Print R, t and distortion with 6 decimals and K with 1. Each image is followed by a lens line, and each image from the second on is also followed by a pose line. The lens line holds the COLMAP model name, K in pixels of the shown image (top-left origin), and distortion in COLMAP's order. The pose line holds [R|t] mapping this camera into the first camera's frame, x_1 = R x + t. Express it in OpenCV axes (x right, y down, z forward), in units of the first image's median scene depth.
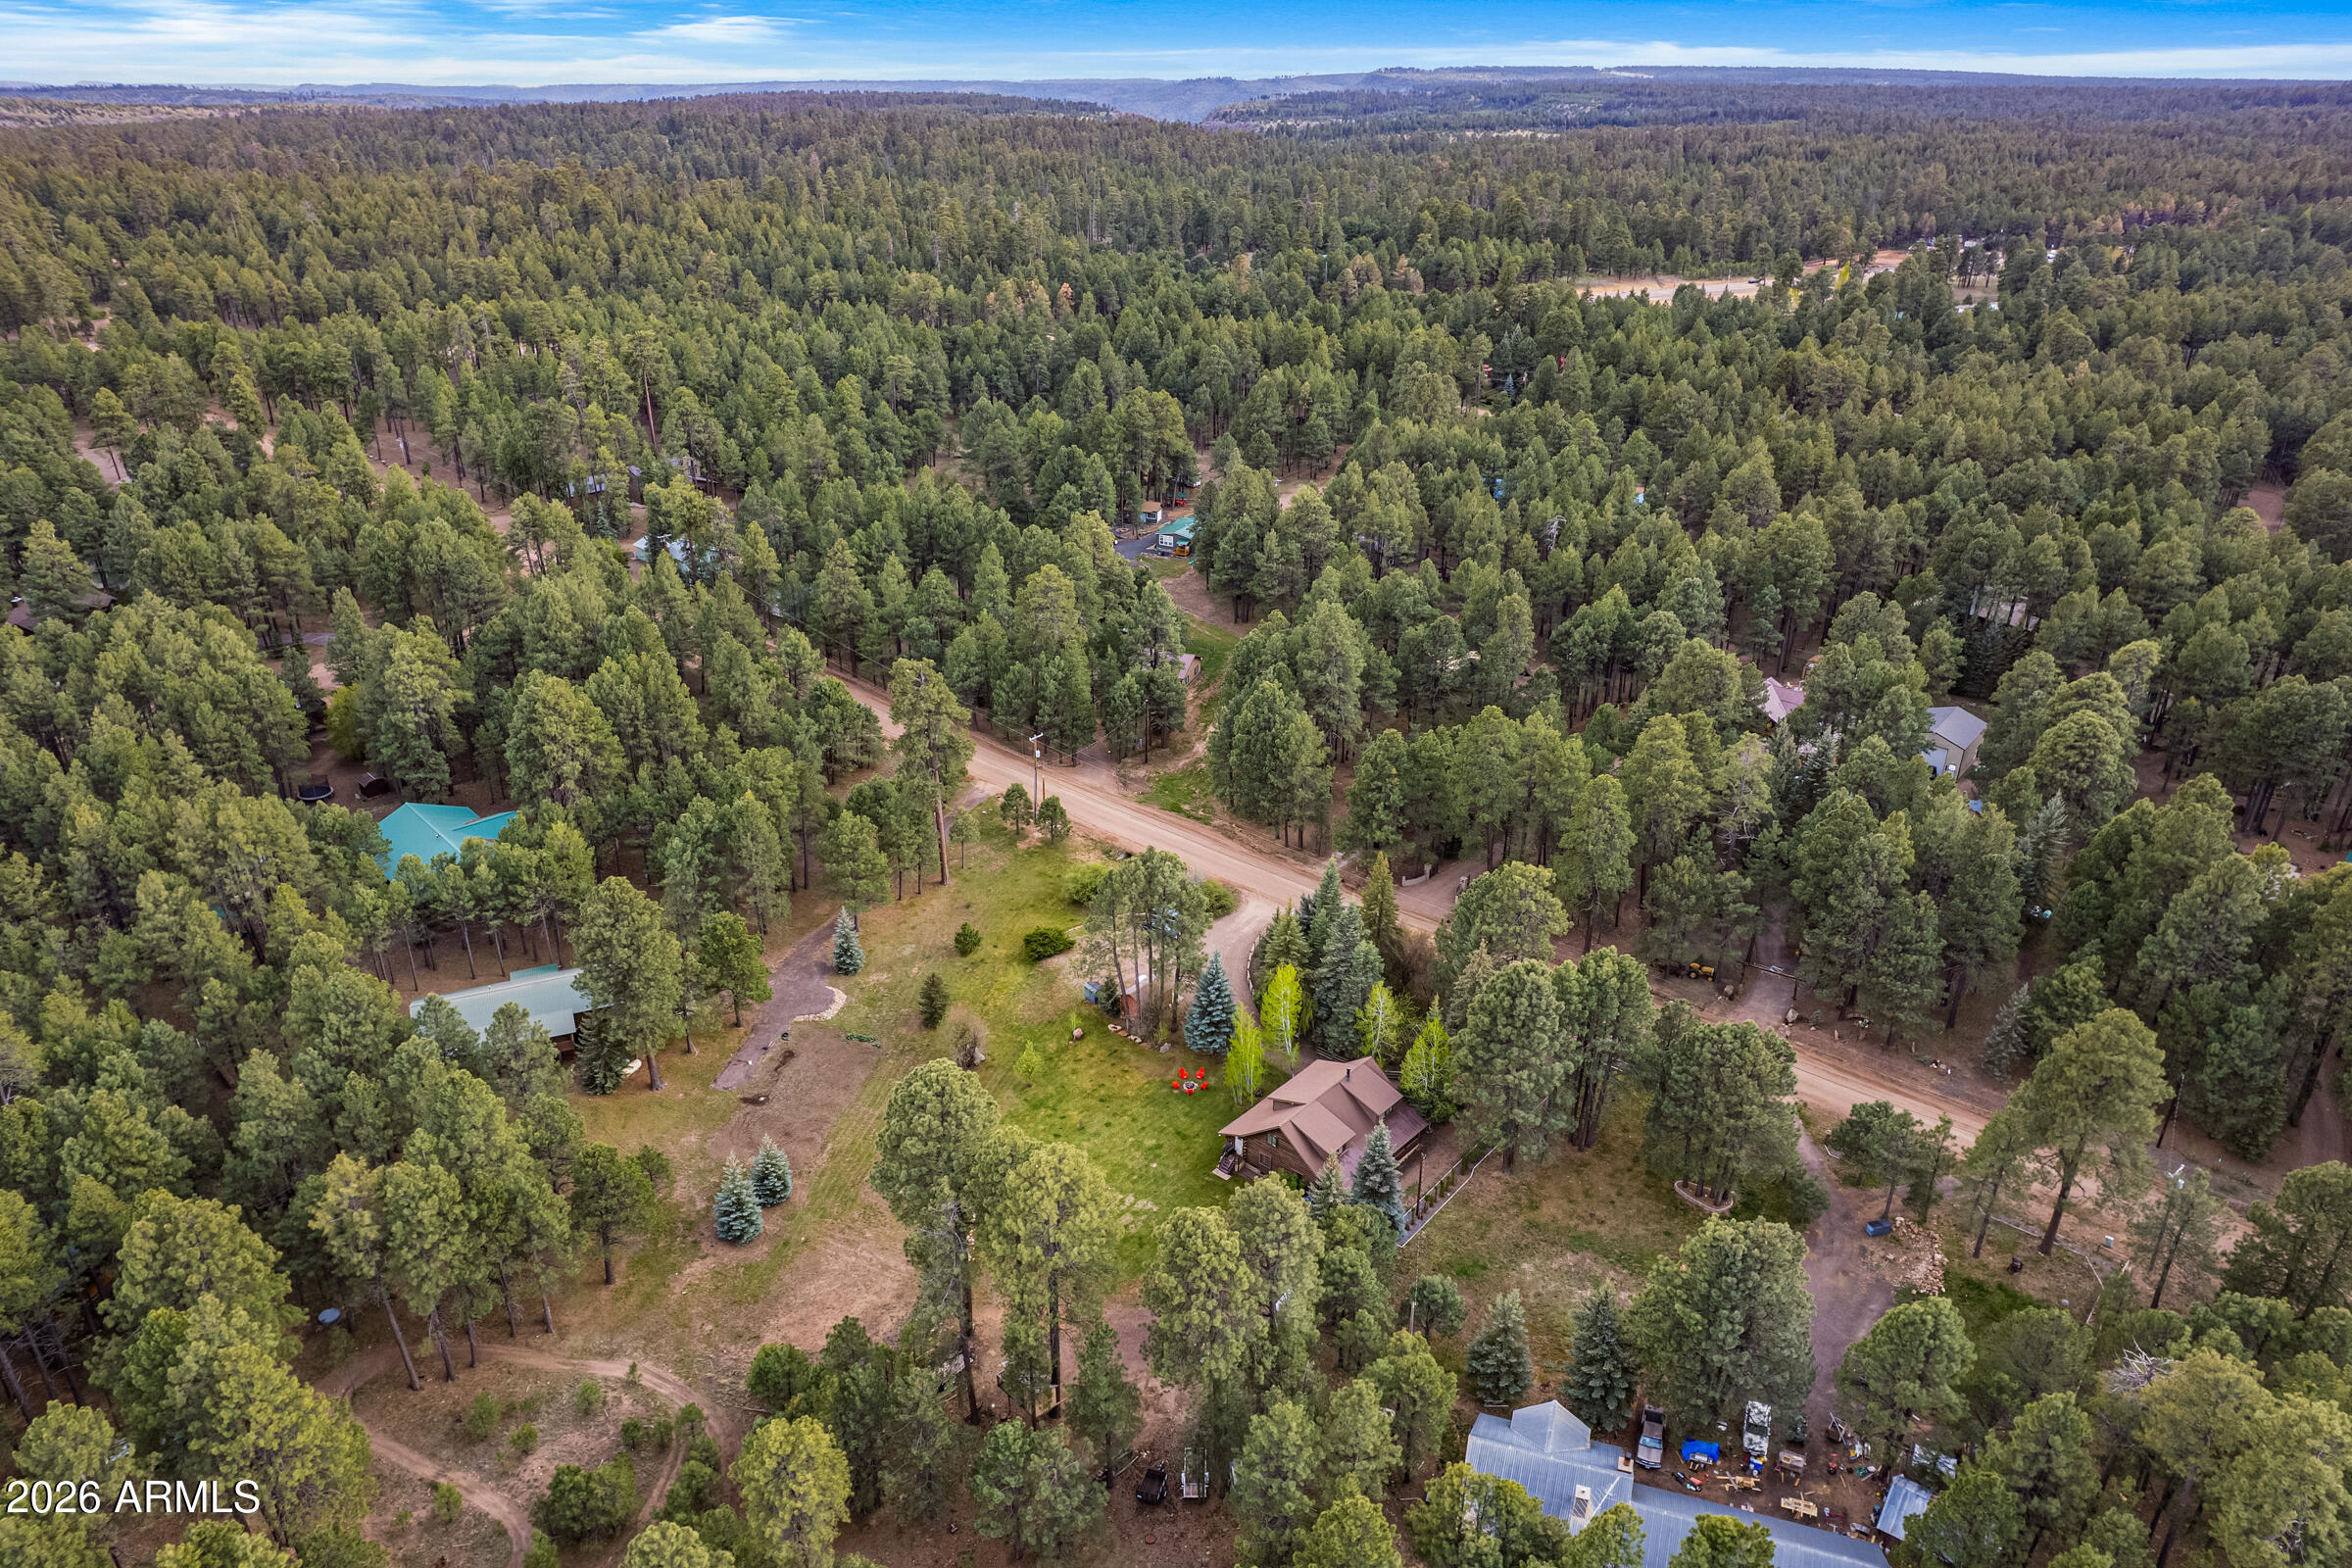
lens RADIAL K [[1556.0, 0, 1176.0], [0, 1556.0, 784.0], [0, 0, 1]] dist [-0.071518, 0.049607]
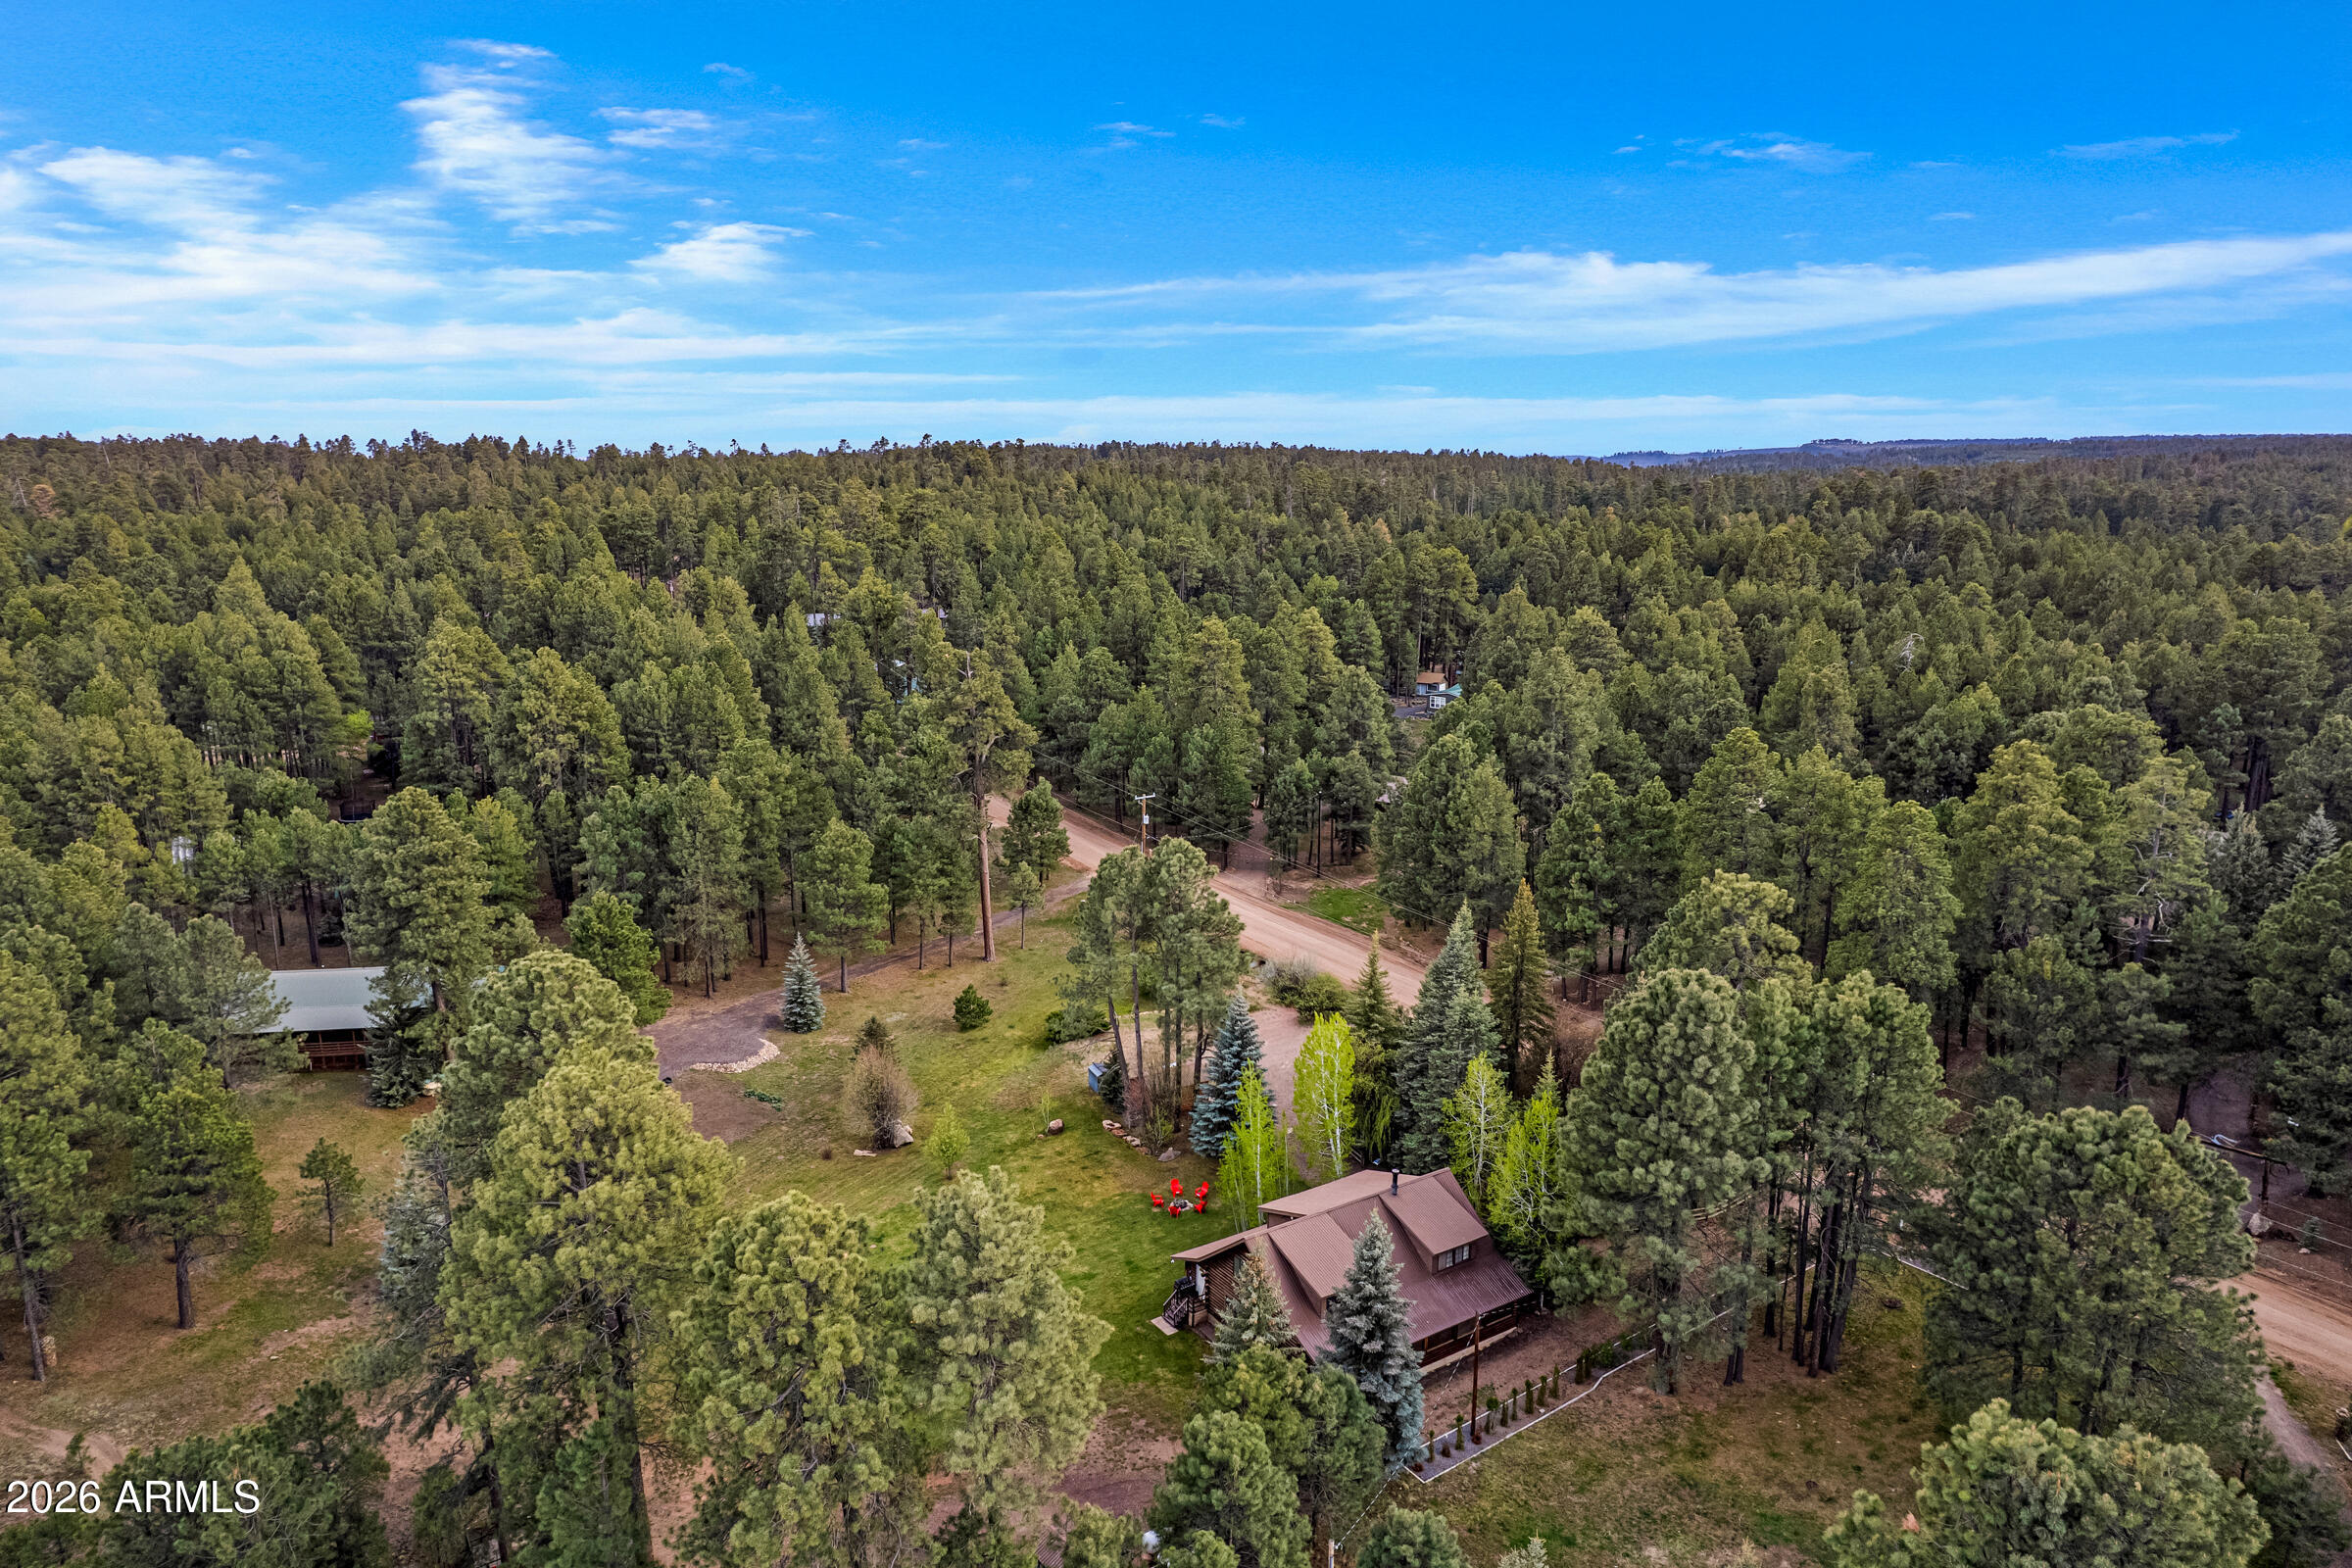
lens RADIAL K [[1556.0, 0, 1176.0], [0, 1556.0, 784.0], [0, 0, 1]] dist [-0.071518, 0.049607]
pose [[0.964648, 0.049686, -0.258815, 0.156805], [-0.104556, 0.973625, -0.202788, 0.149905], [0.241913, 0.222680, 0.944400, 0.350138]]
